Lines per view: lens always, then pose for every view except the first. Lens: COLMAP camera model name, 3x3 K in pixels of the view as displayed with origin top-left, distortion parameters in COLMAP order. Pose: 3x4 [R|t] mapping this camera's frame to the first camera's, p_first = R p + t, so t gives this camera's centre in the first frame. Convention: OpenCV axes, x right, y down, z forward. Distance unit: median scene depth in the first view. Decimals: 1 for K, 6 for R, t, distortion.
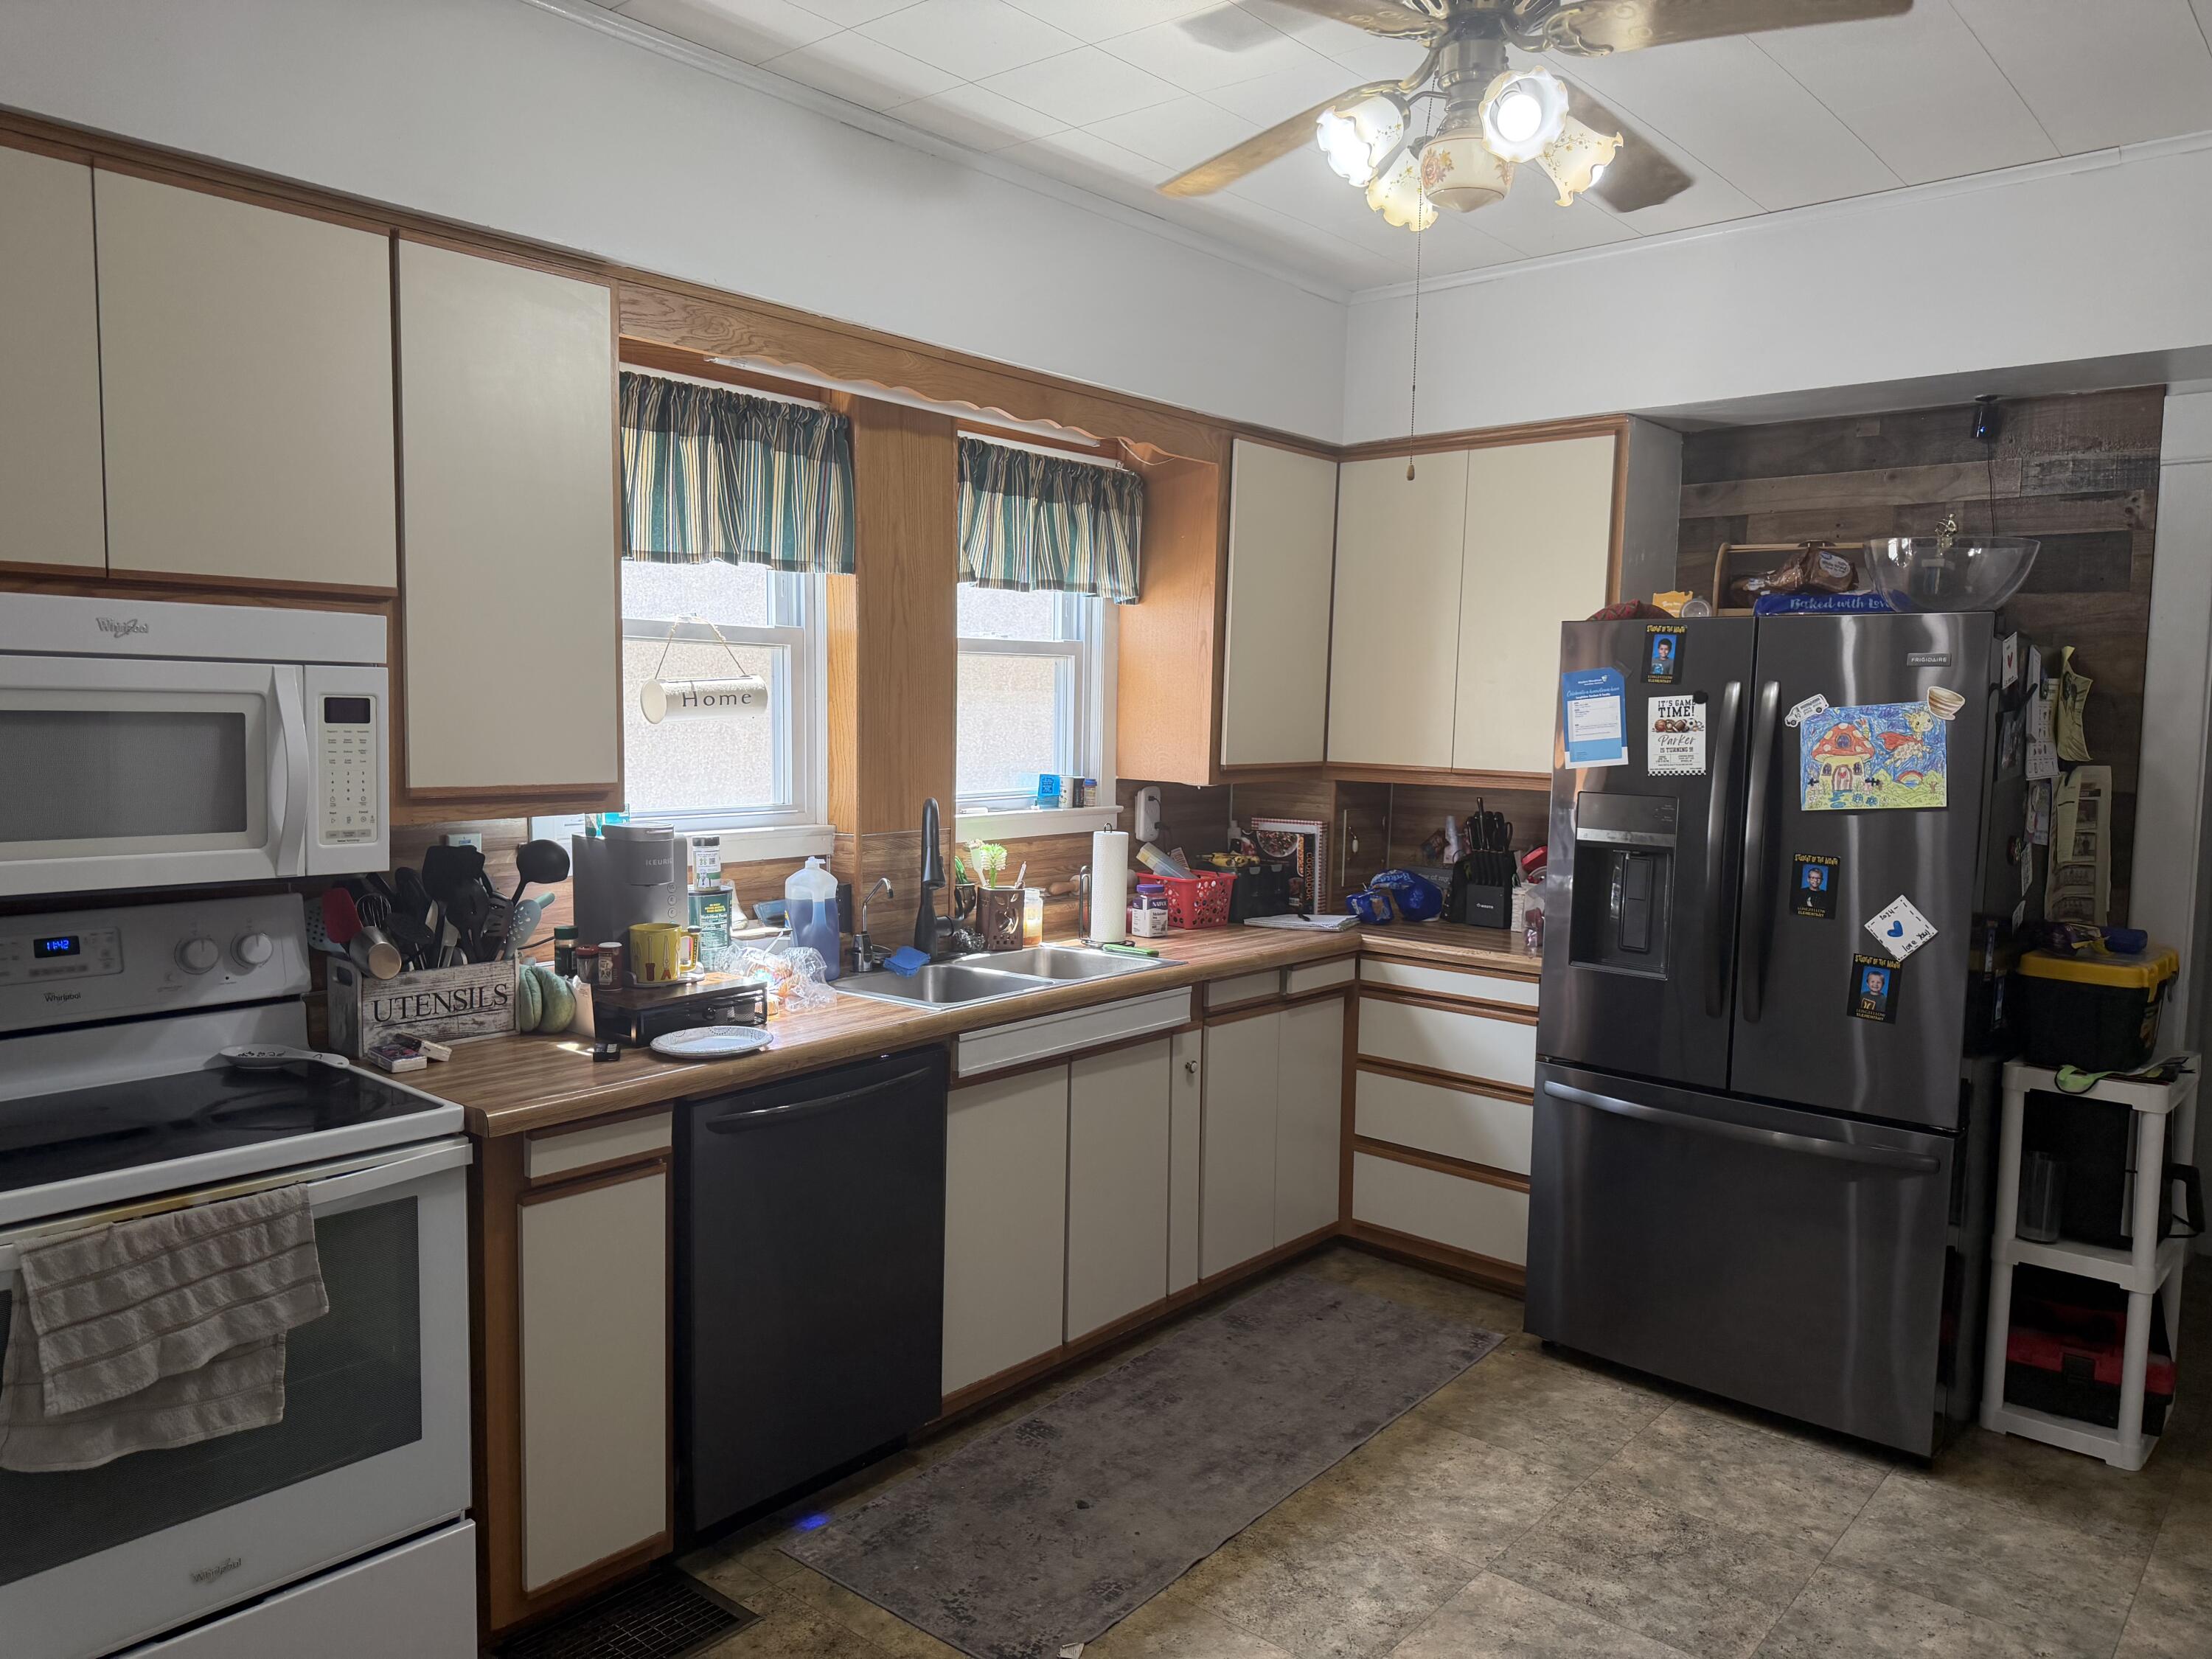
lens RADIAL K [[1583.9, 0, 1120.2], [0, 1583.9, 817.8], [0, 0, 1]] dist [0.071178, -0.050797]
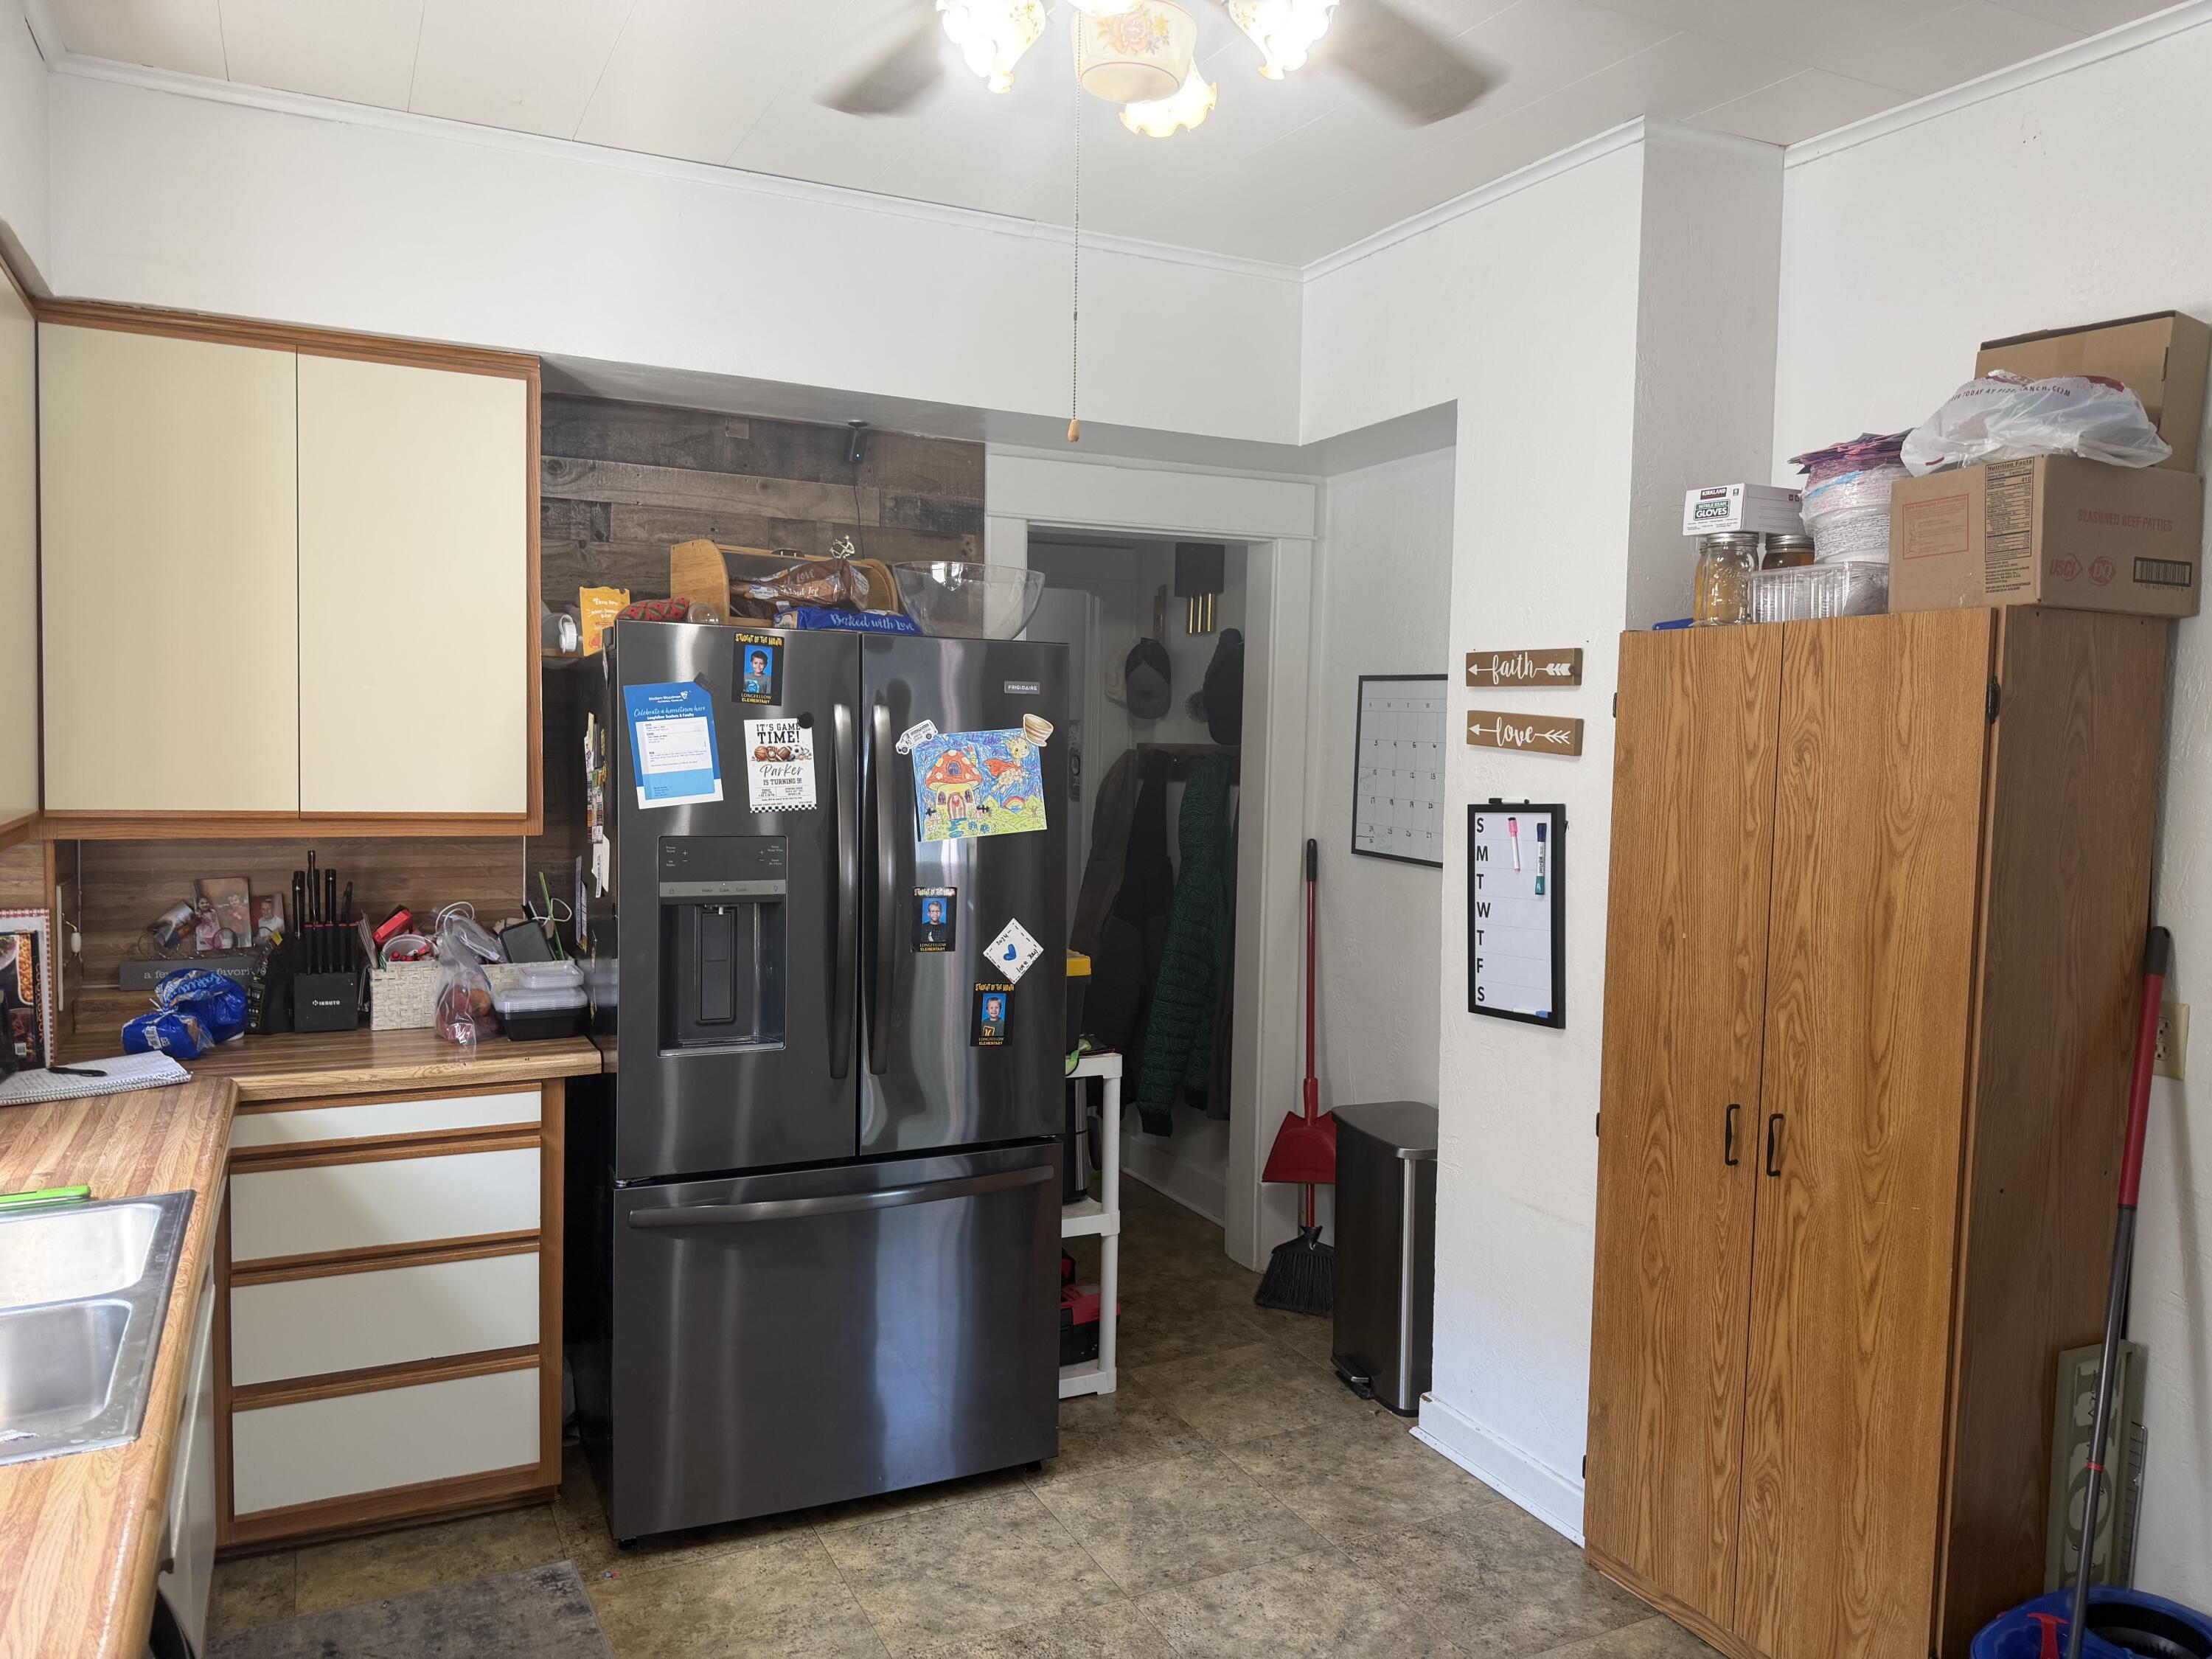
lens RADIAL K [[1583.9, 0, 1115.5], [0, 1583.9, 817.8], [0, 0, 1]] dist [0.071178, -0.050797]
pose [[0.398260, -0.060108, 0.915301, -0.362202], [0.051896, 0.997729, 0.042940, -0.050073], [-0.915804, 0.030399, 0.400474, 0.488288]]
